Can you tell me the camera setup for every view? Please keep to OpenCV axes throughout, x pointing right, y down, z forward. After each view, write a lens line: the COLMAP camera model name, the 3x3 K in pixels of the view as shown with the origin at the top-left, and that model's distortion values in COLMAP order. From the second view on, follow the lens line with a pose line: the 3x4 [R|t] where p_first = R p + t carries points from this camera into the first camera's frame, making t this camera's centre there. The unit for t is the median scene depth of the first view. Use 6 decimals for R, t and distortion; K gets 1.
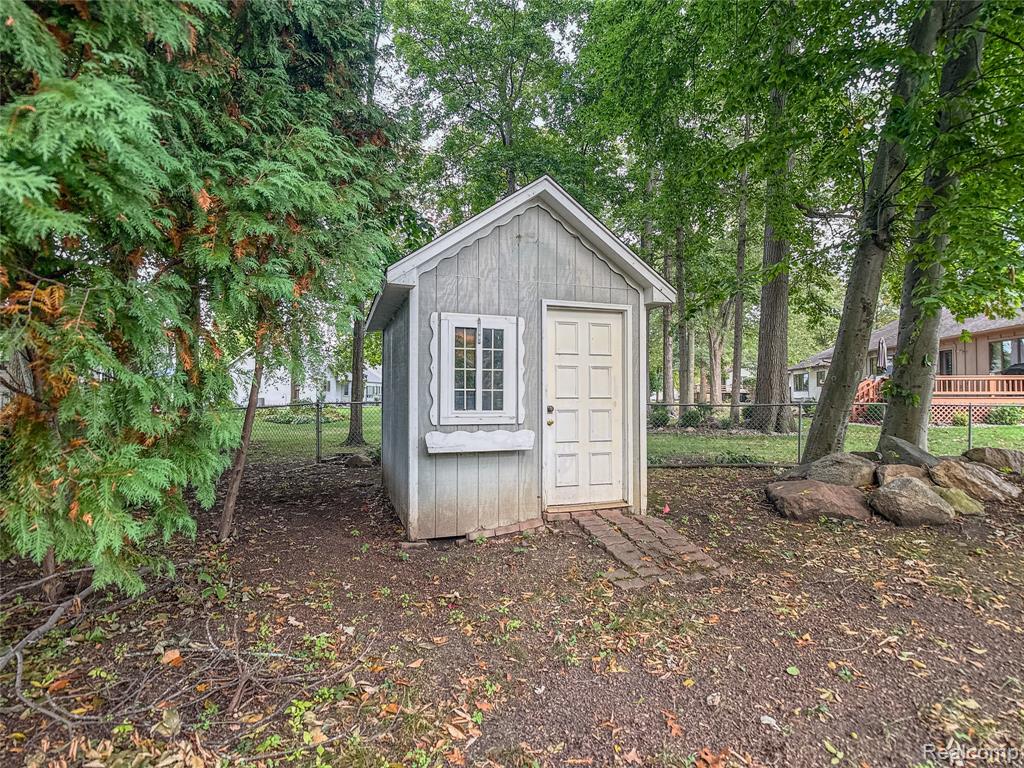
lens RADIAL K [[705.3, 0, 512.0], [0, 705.3, 384.0], [0, 0, 1]] dist [-0.003211, -0.000139]
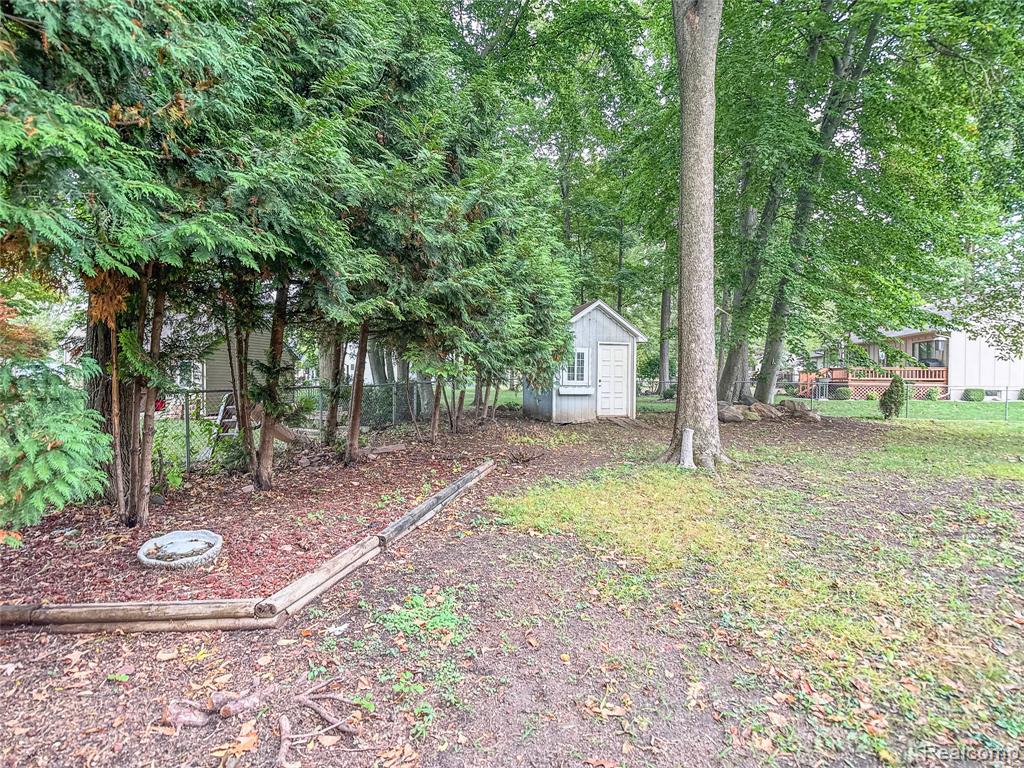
lens RADIAL K [[705.3, 0, 512.0], [0, 705.3, 384.0], [0, 0, 1]] dist [-0.003211, -0.000139]
pose [[0.997933, 0.012864, -0.062963, -0.124070], [-0.011145, 0.999558, 0.027569, -0.025435], [0.063290, -0.026810, 0.997635, -1.904716]]
